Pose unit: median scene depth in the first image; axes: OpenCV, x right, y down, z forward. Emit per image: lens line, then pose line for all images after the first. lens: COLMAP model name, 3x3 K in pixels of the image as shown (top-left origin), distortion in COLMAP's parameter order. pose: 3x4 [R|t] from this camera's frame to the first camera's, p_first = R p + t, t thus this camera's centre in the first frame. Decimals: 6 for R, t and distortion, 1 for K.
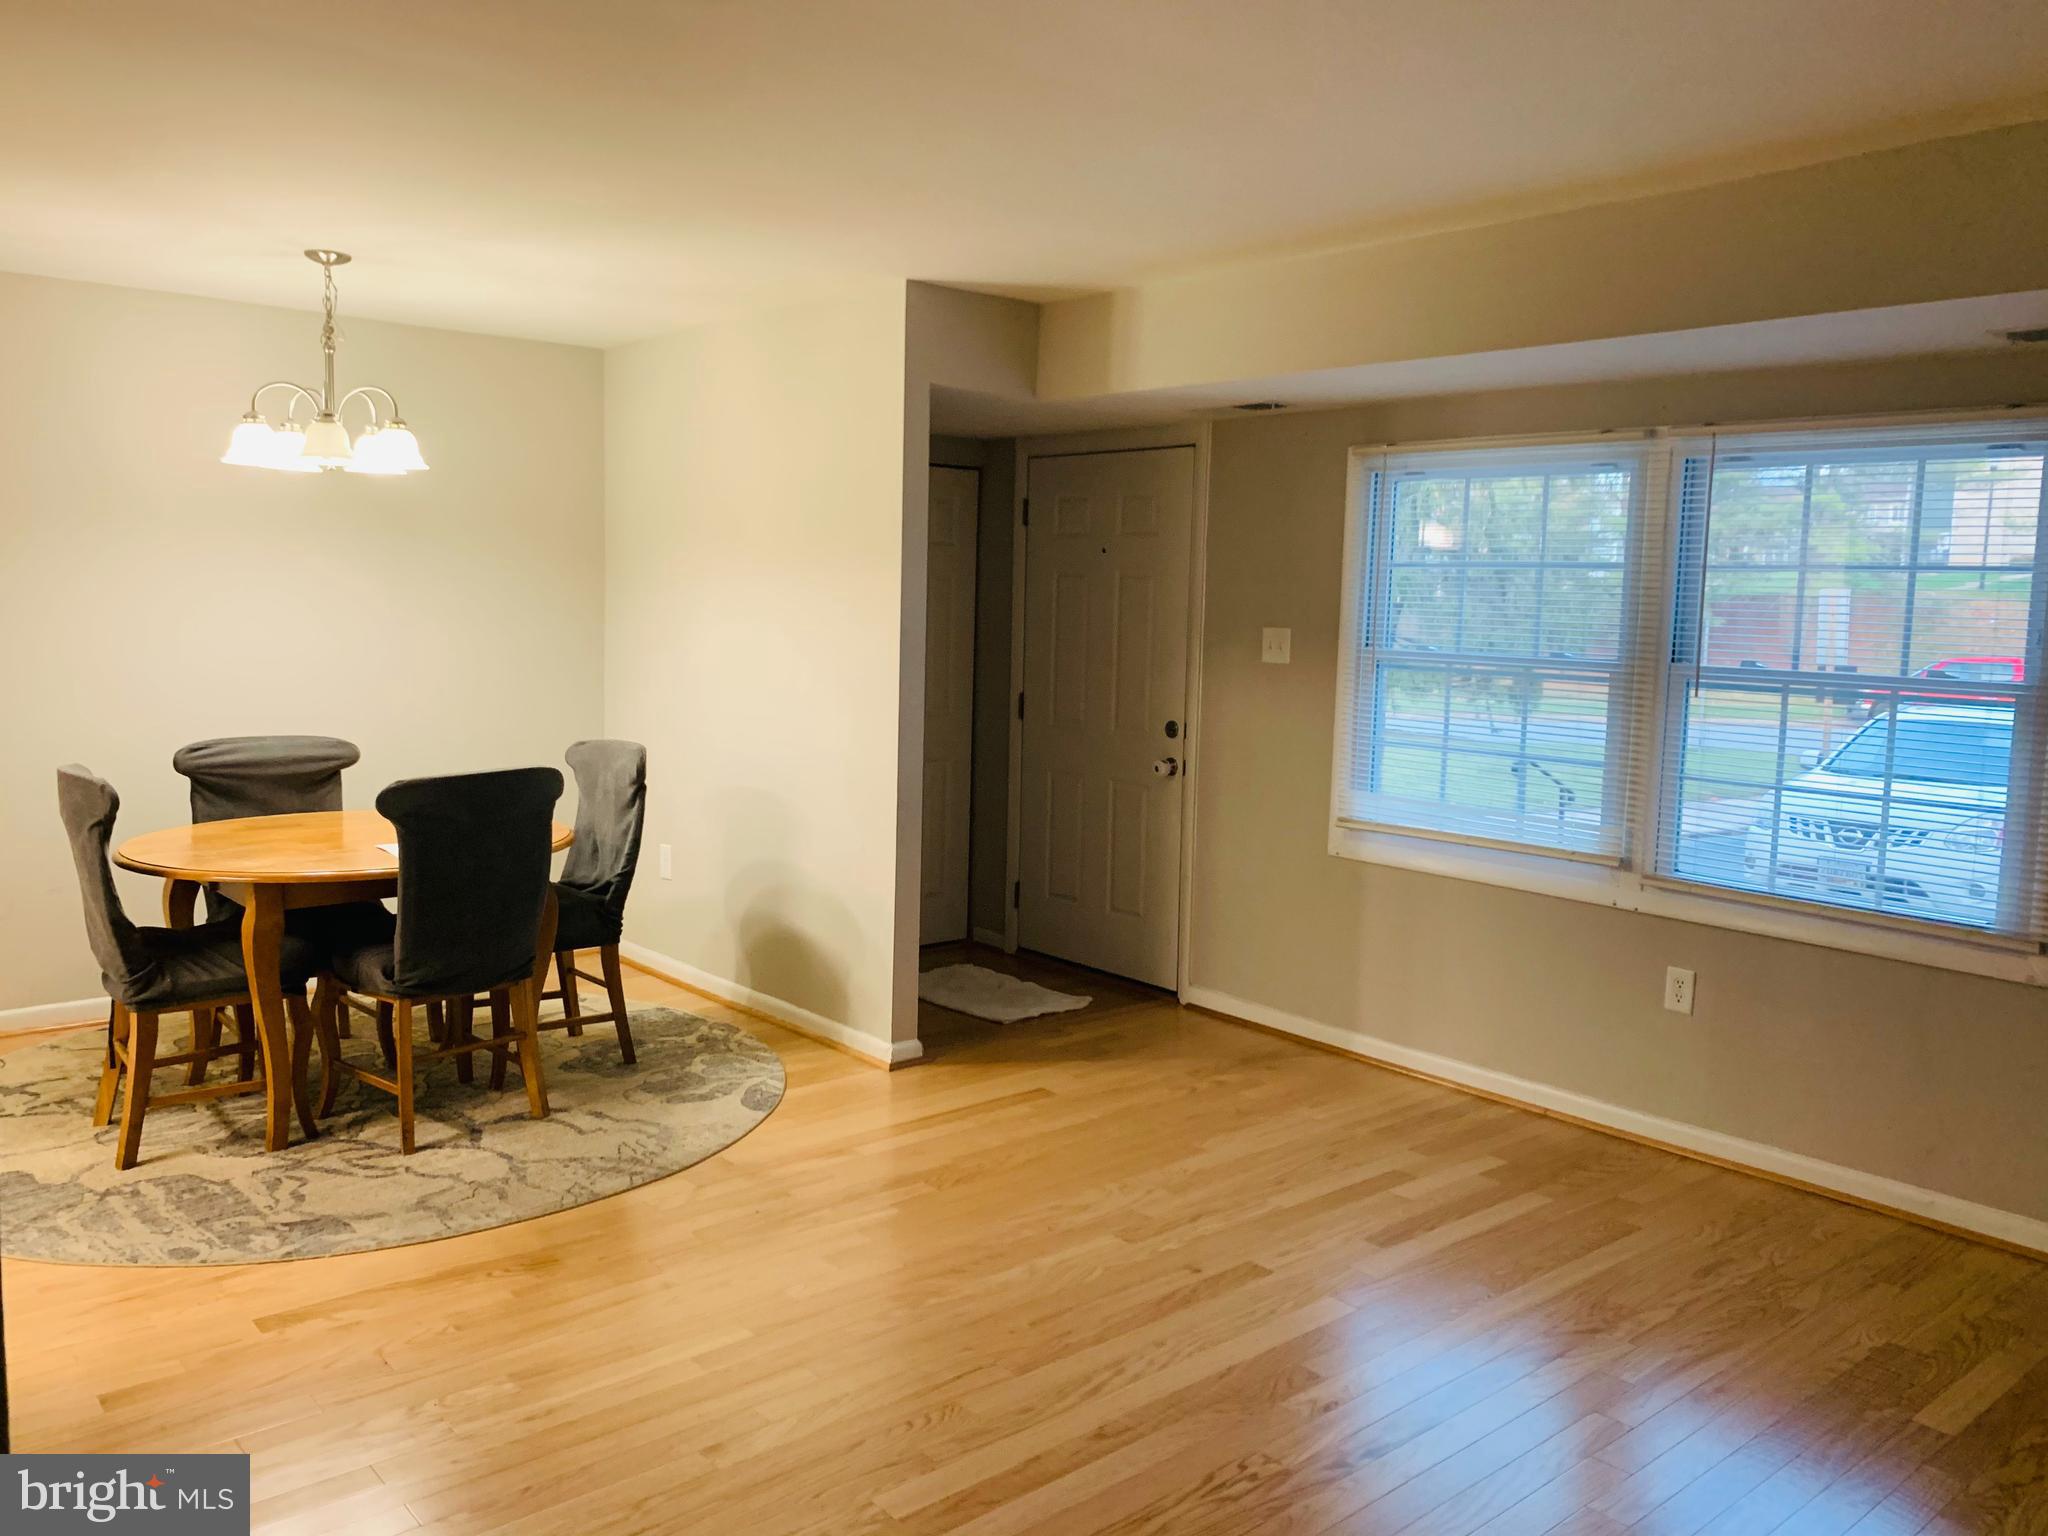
lens RADIAL K [[1580.9, 0, 1021.0], [0, 1580.9, 742.3], [0, 0, 1]] dist [0.097703, -0.186088]
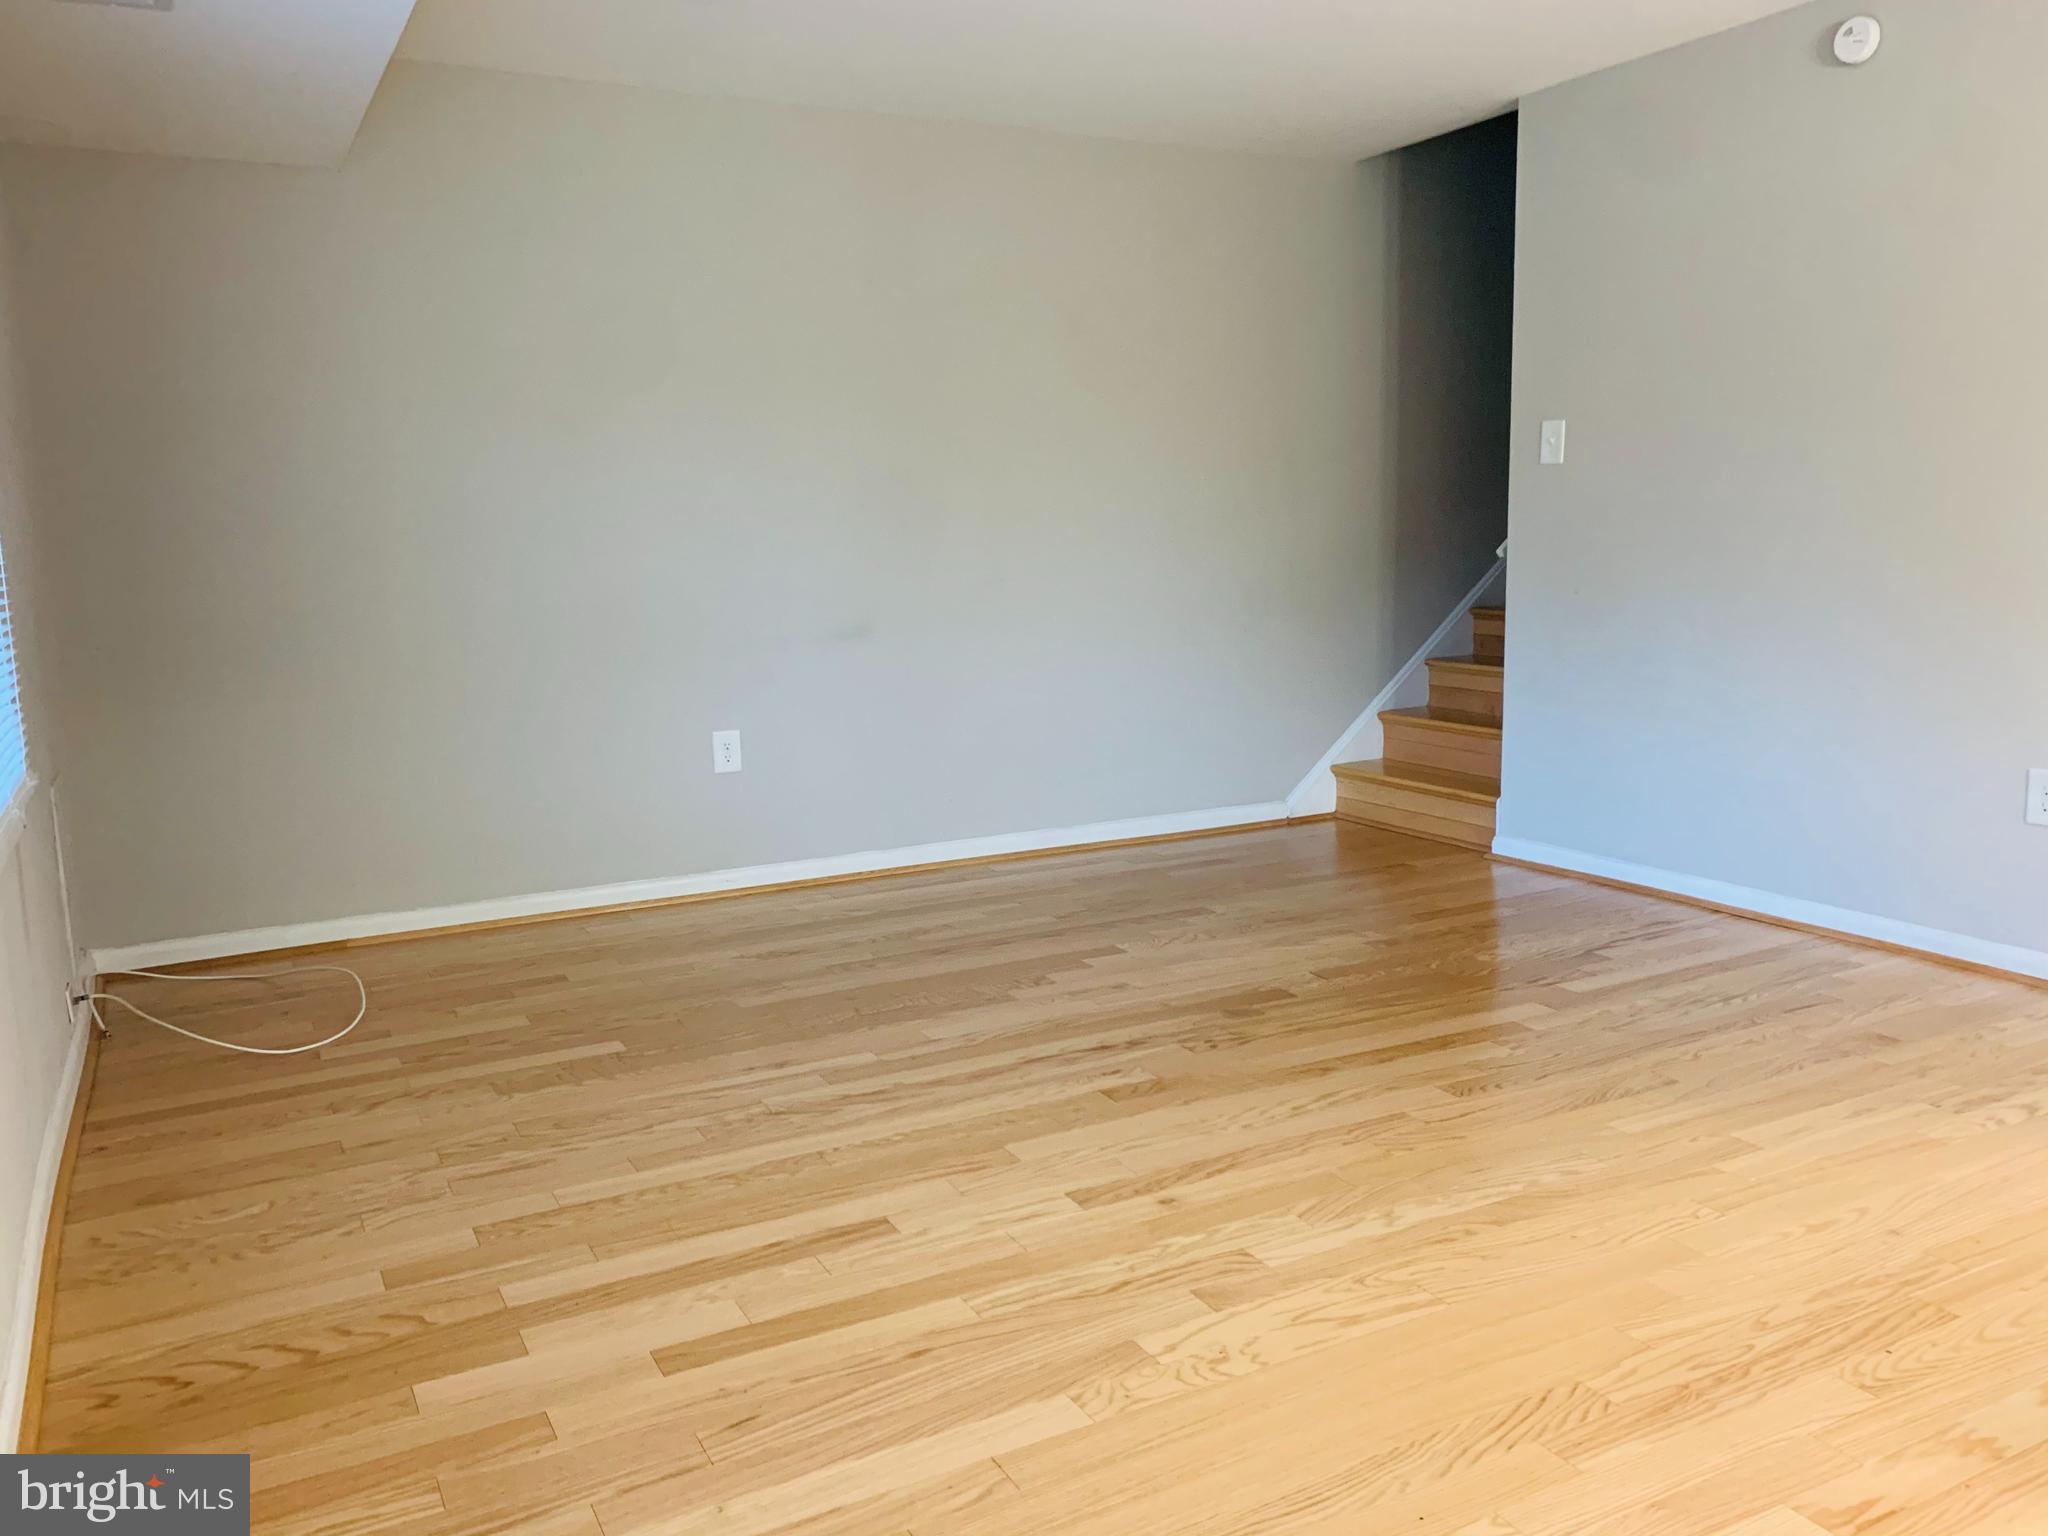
lens RADIAL K [[1572.8, 0, 993.7], [0, 1572.8, 768.4], [0, 0, 1]] dist [0.003158, -0.000422]
pose [[-0.974142, -0.042319, 0.221939, 0.027589], [0.014299, 0.968785, 0.247488, -0.045967], [-0.225485, 0.244262, -0.943129, 1.414843]]
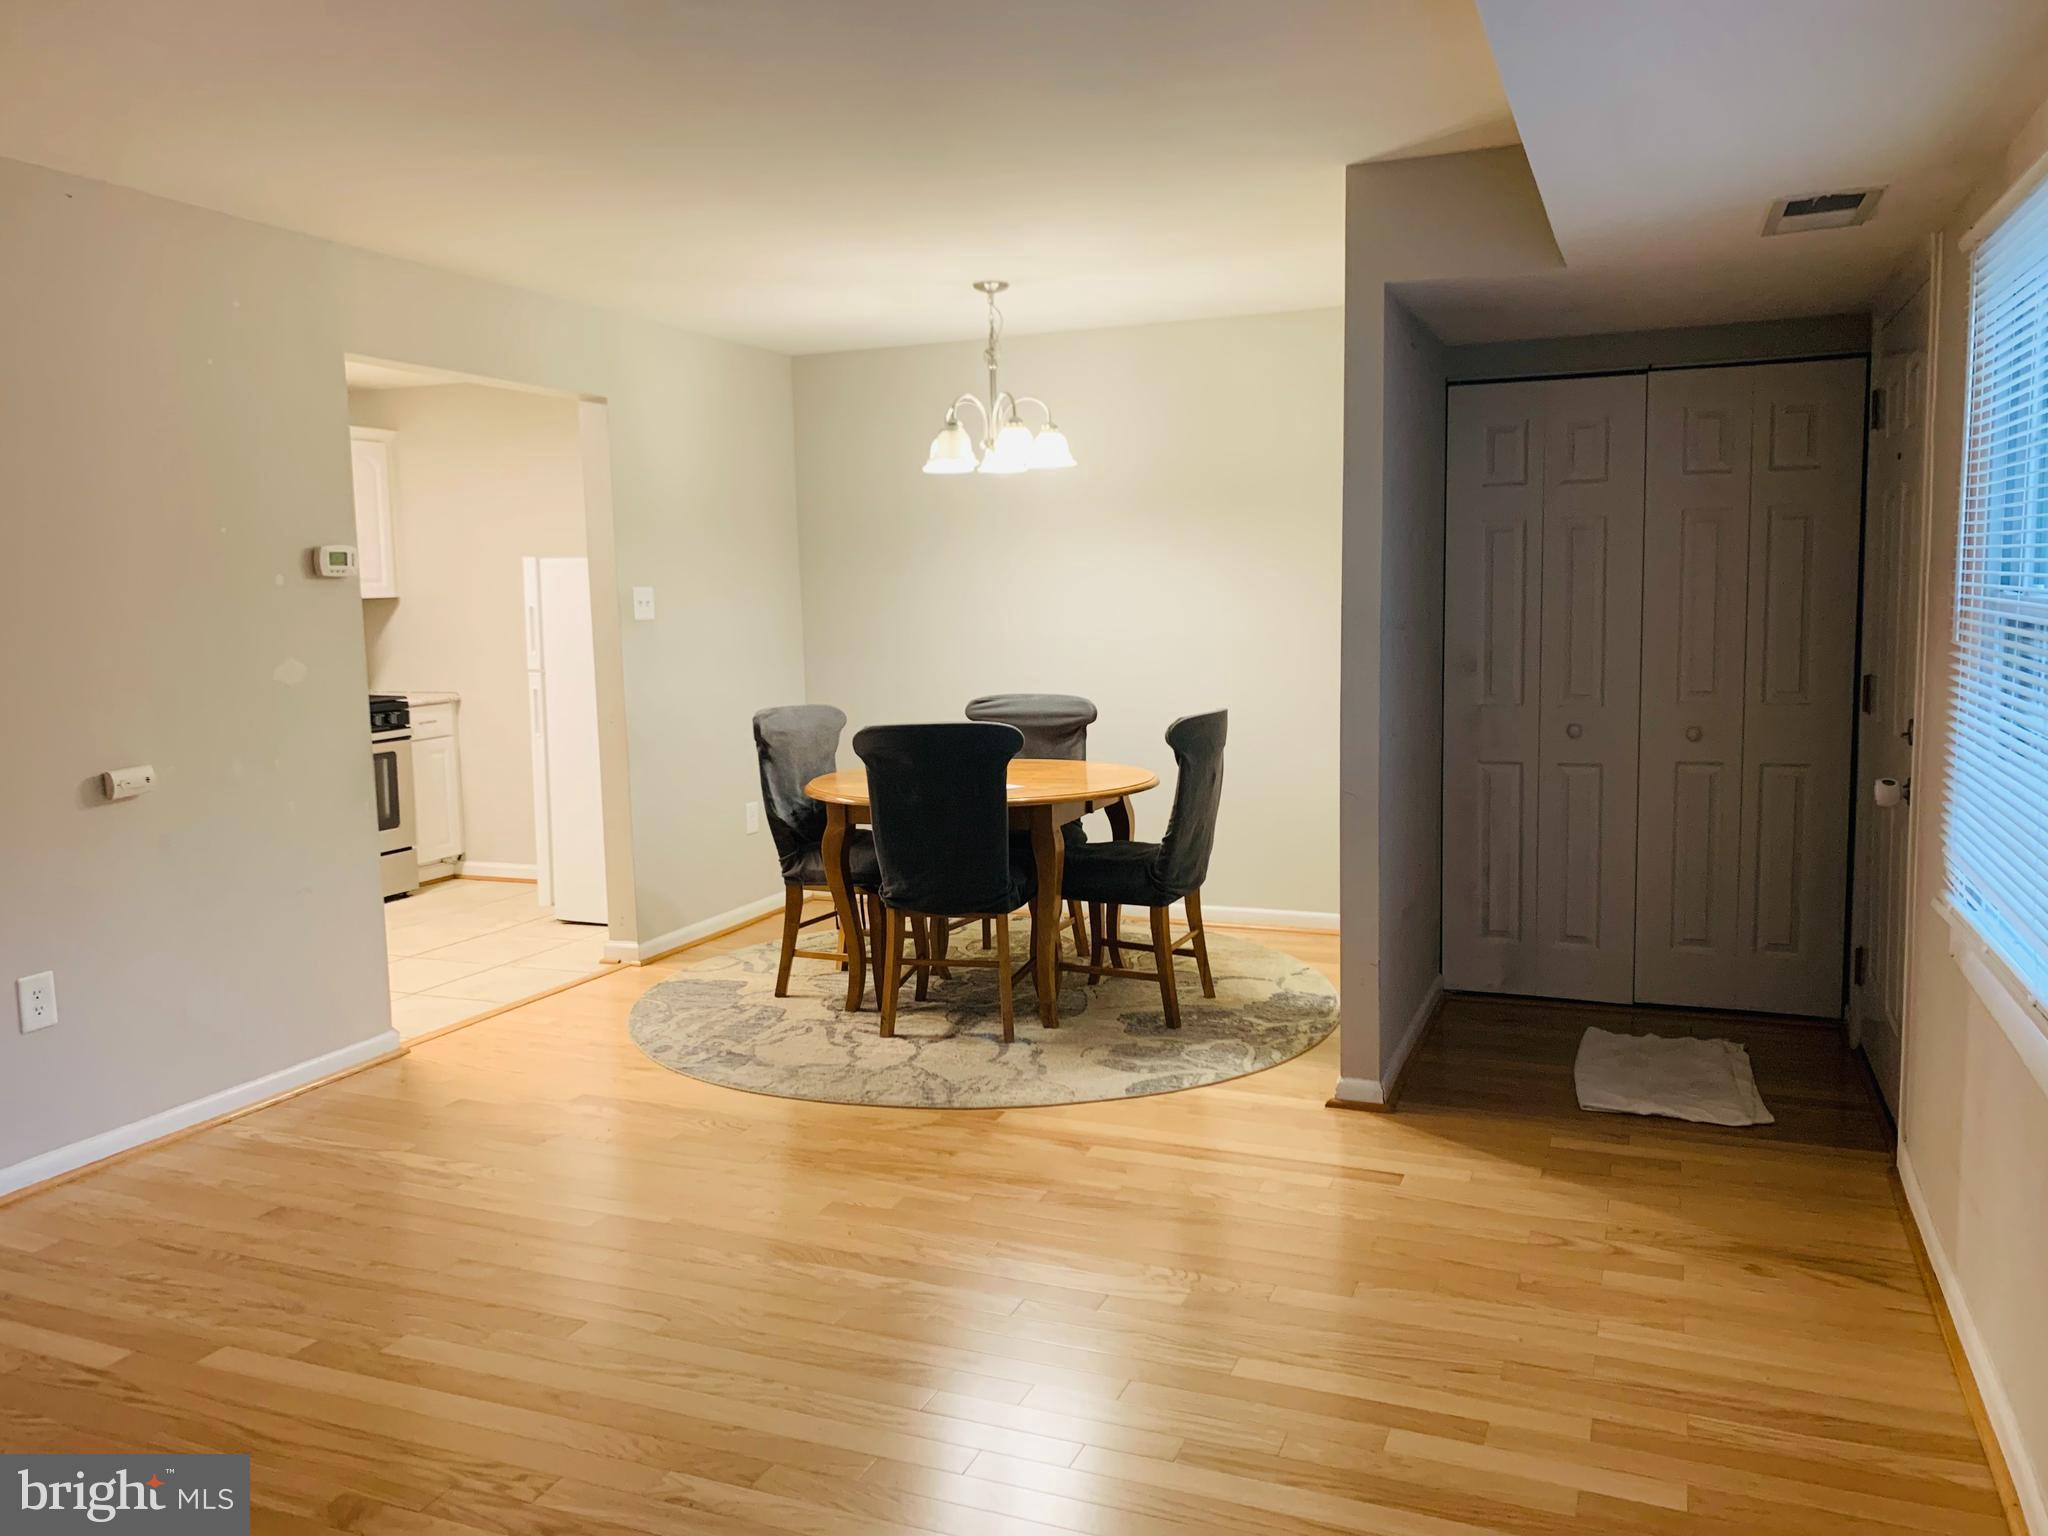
lens RADIAL K [[1572.7, 0, 1024.0], [0, 1572.7, 768.0], [0, 0, 1]] dist [0.071388, -0.086362]
pose [[0.450366, 0.075949, -0.889608, 0.700684], [-0.051989, 0.996916, 0.058791, -0.020375], [0.891329, 0.019772, 0.452925, 0.545415]]
